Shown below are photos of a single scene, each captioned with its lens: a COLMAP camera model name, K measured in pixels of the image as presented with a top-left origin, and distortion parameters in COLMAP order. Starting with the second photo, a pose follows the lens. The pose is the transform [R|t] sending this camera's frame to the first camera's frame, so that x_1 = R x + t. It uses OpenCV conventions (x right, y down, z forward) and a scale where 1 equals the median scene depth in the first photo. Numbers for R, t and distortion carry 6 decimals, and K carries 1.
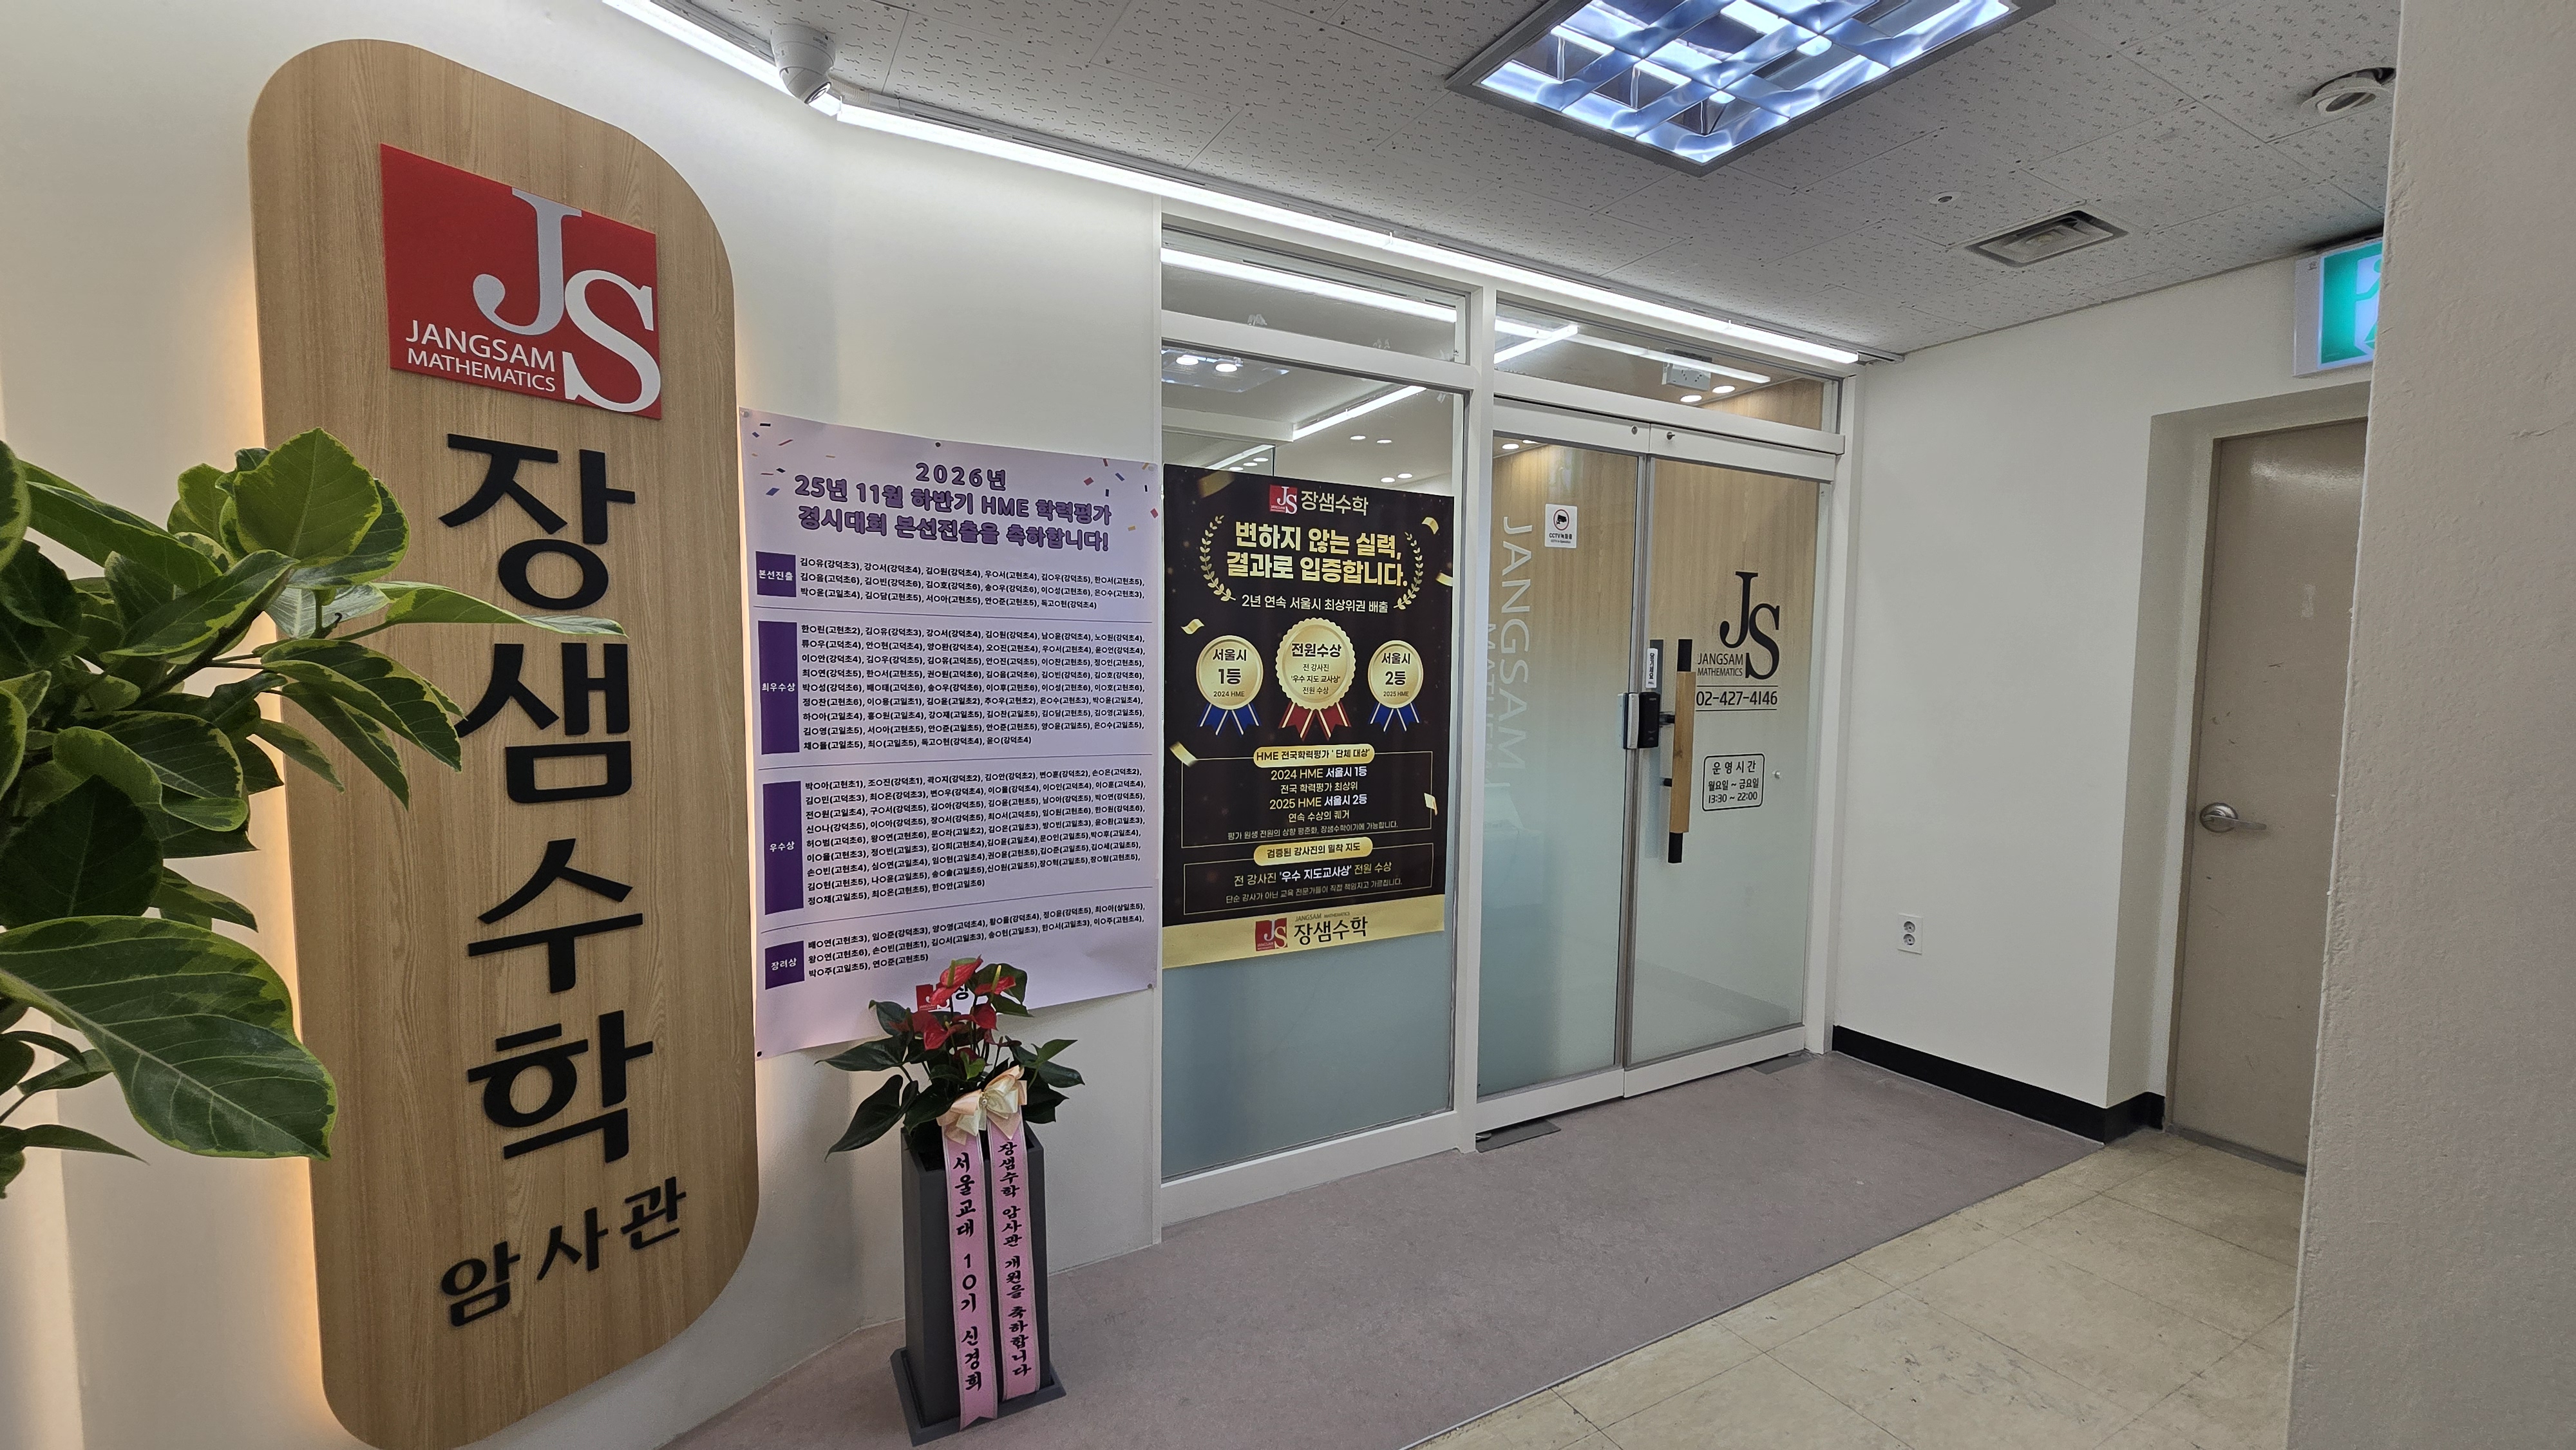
lens RADIAL K [[1040.7, 0, 1283.1], [0, 1040.7, 746.6], [0, 0, 1]] dist [0.001836, -0.004889]
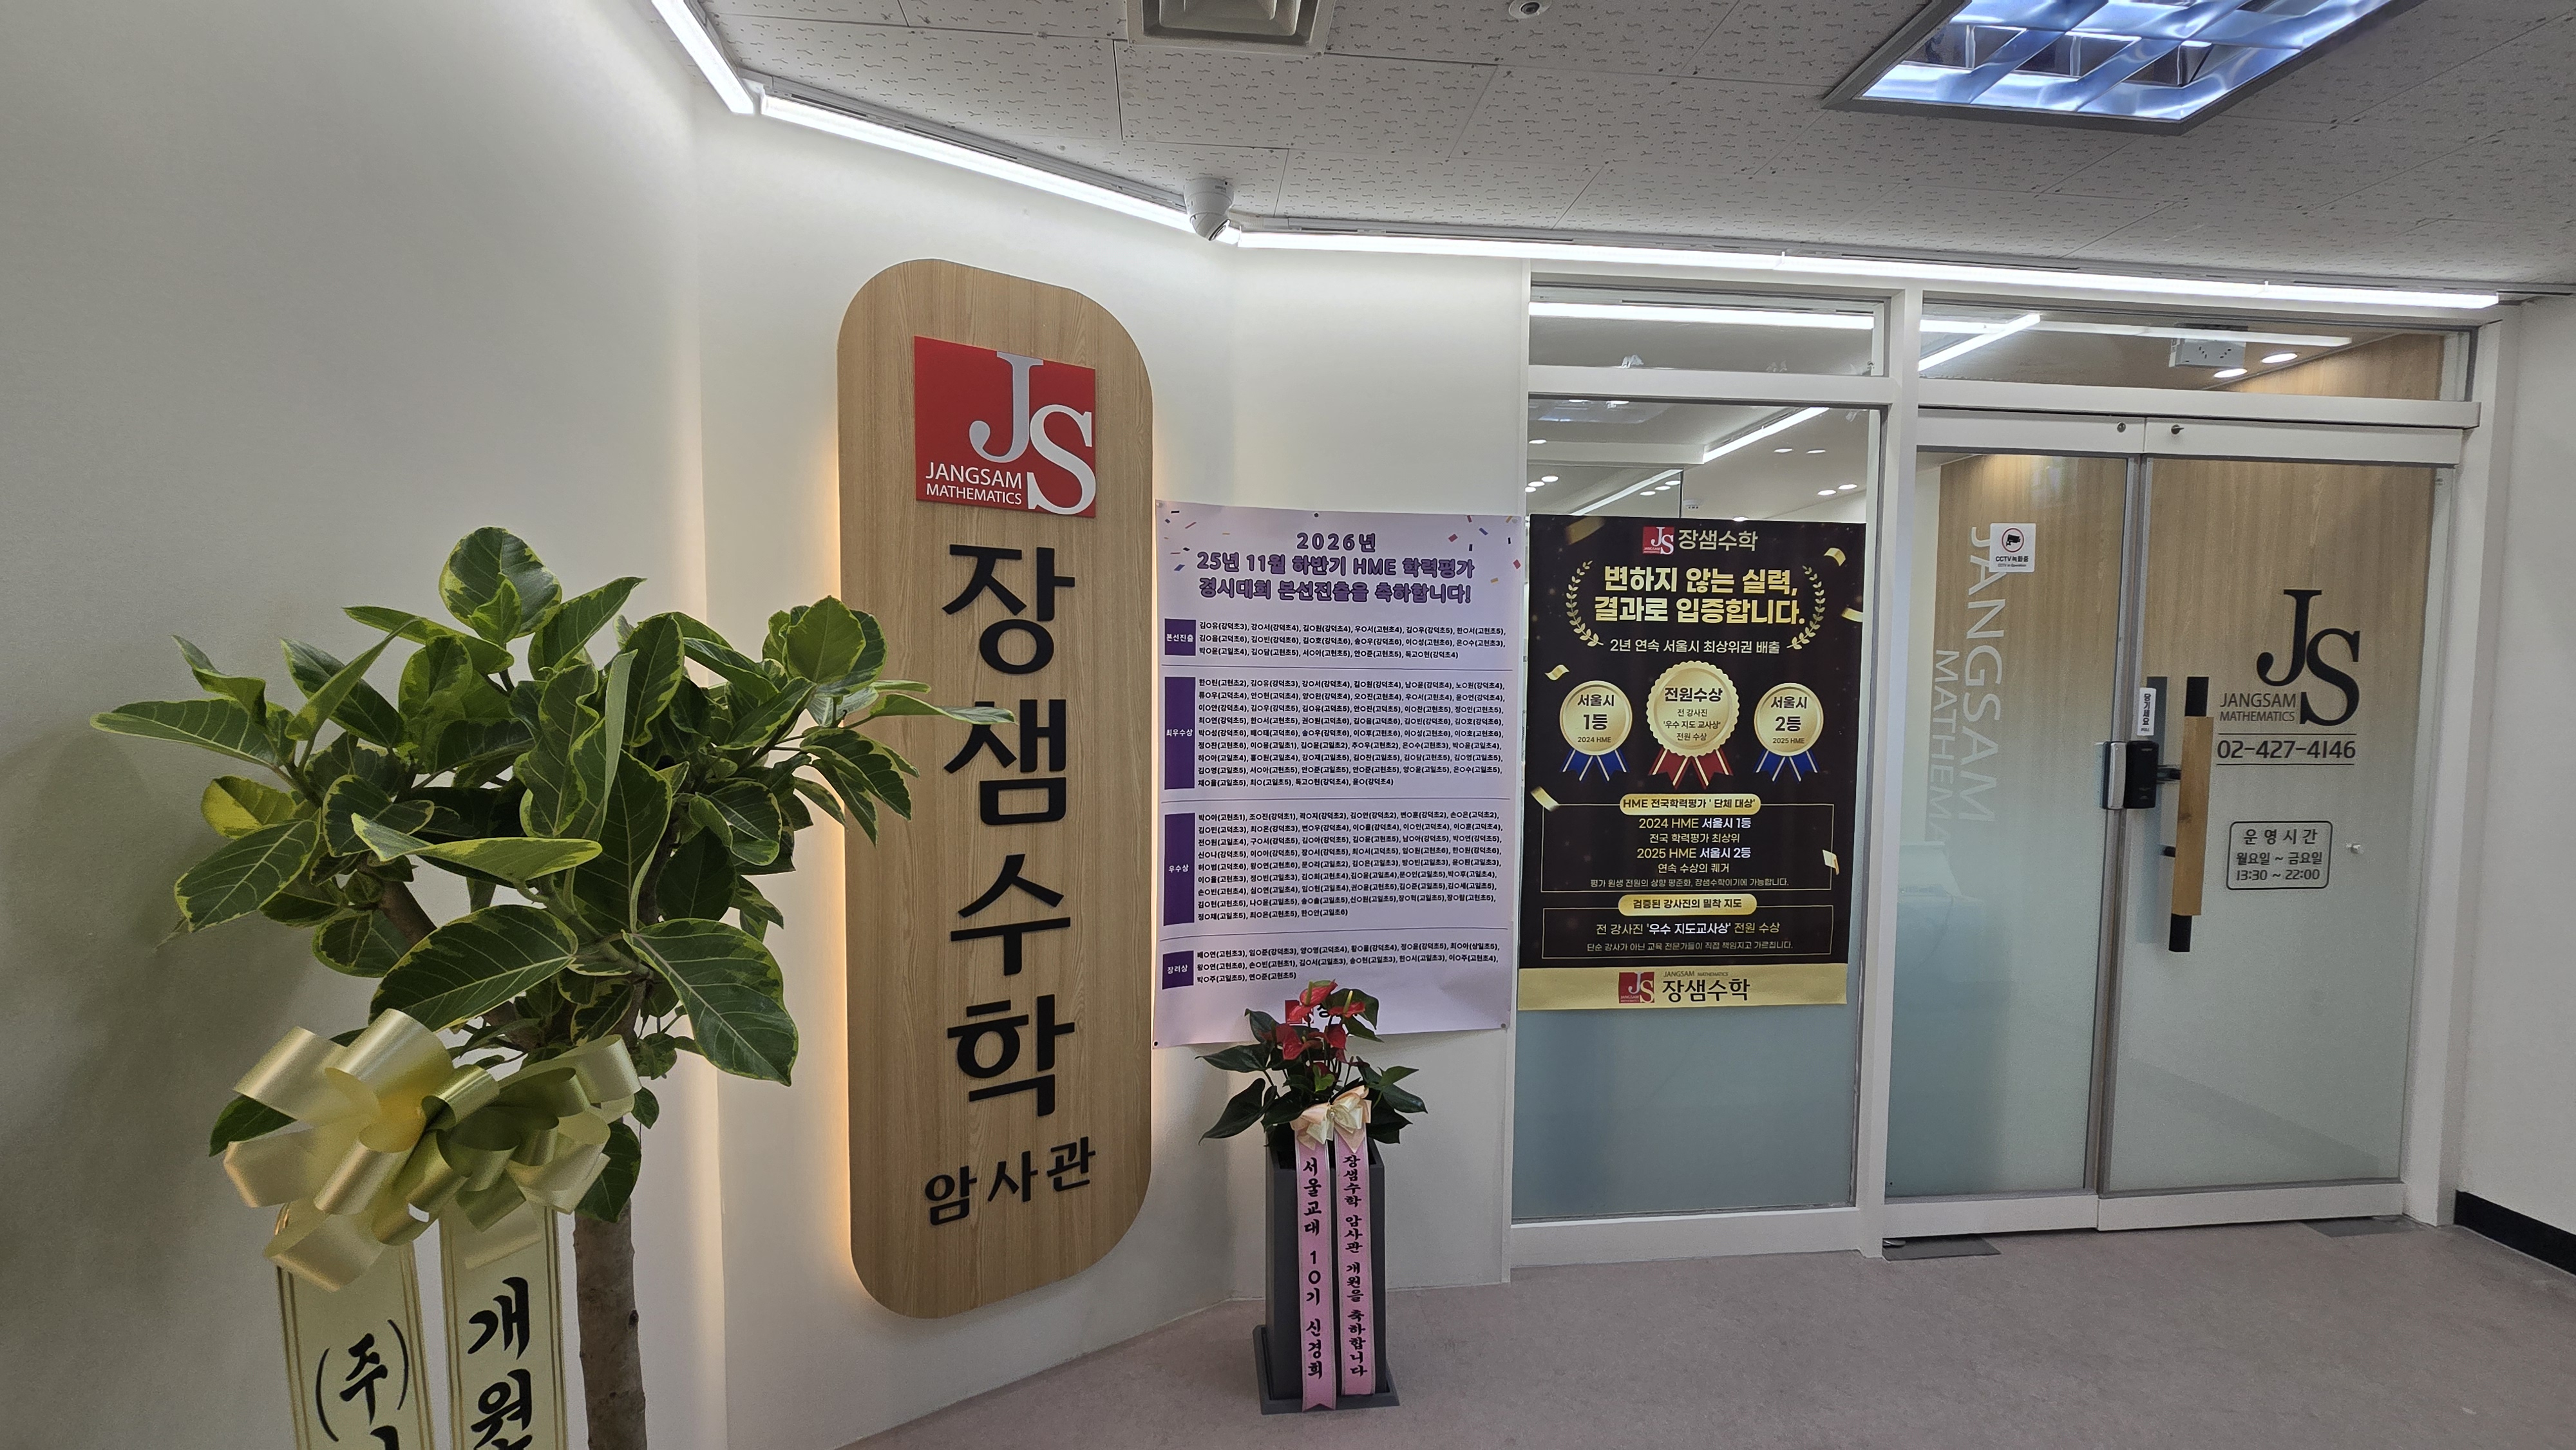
lens RADIAL K [[1056.0, 0, 1291.4], [0, 1056.0, 745.6], [0, 0, 1]] dist [-0.000095, -0.000835]
pose [[0.921613, 0.020146, -0.387586, 0.080595], [-0.028565, 0.999464, -0.015973, -0.023098], [0.387057, 0.025792, 0.921695, -0.042469]]
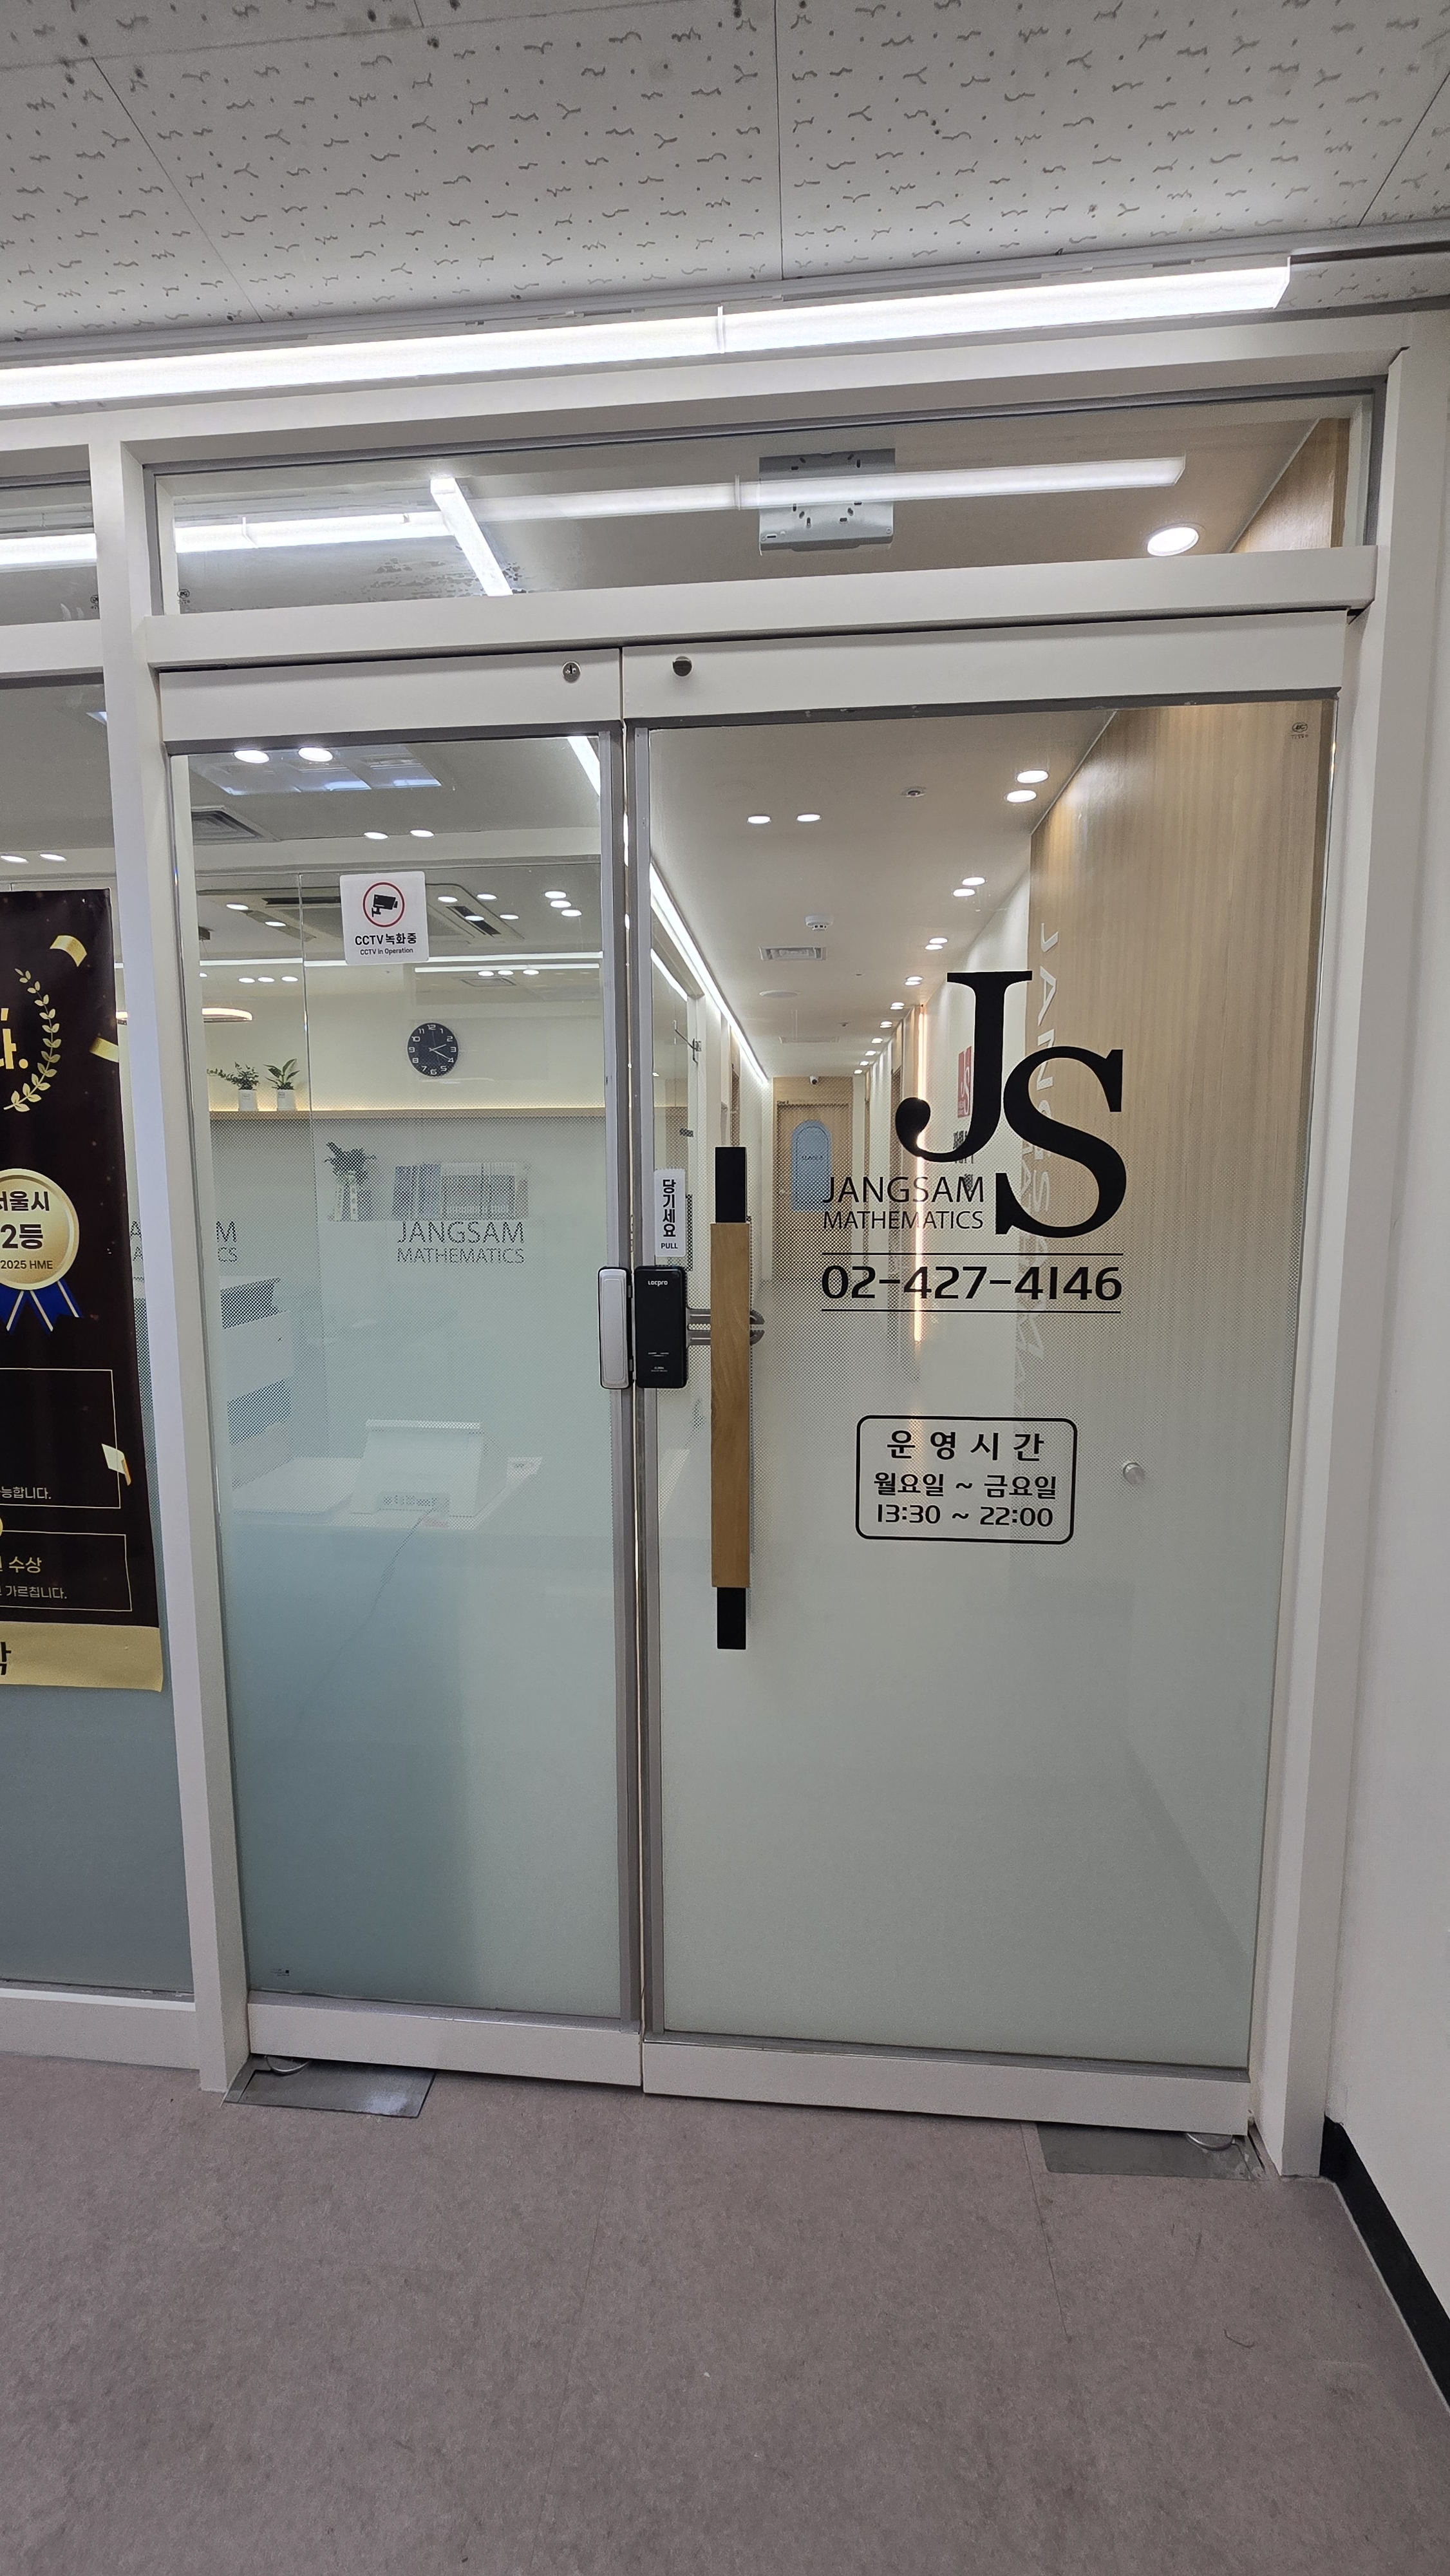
lens RADIAL K [[1056.0, 0, 710.5], [0, 1056.0, 1289.7], [0, 0, 1]] dist [-0.000095, -0.000835]
pose [[0.825871, 0.055226, -0.561148, 0.904769], [-0.029879, 0.998080, 0.054251, -0.097644], [0.563066, -0.028038, 0.825936, 0.914819]]
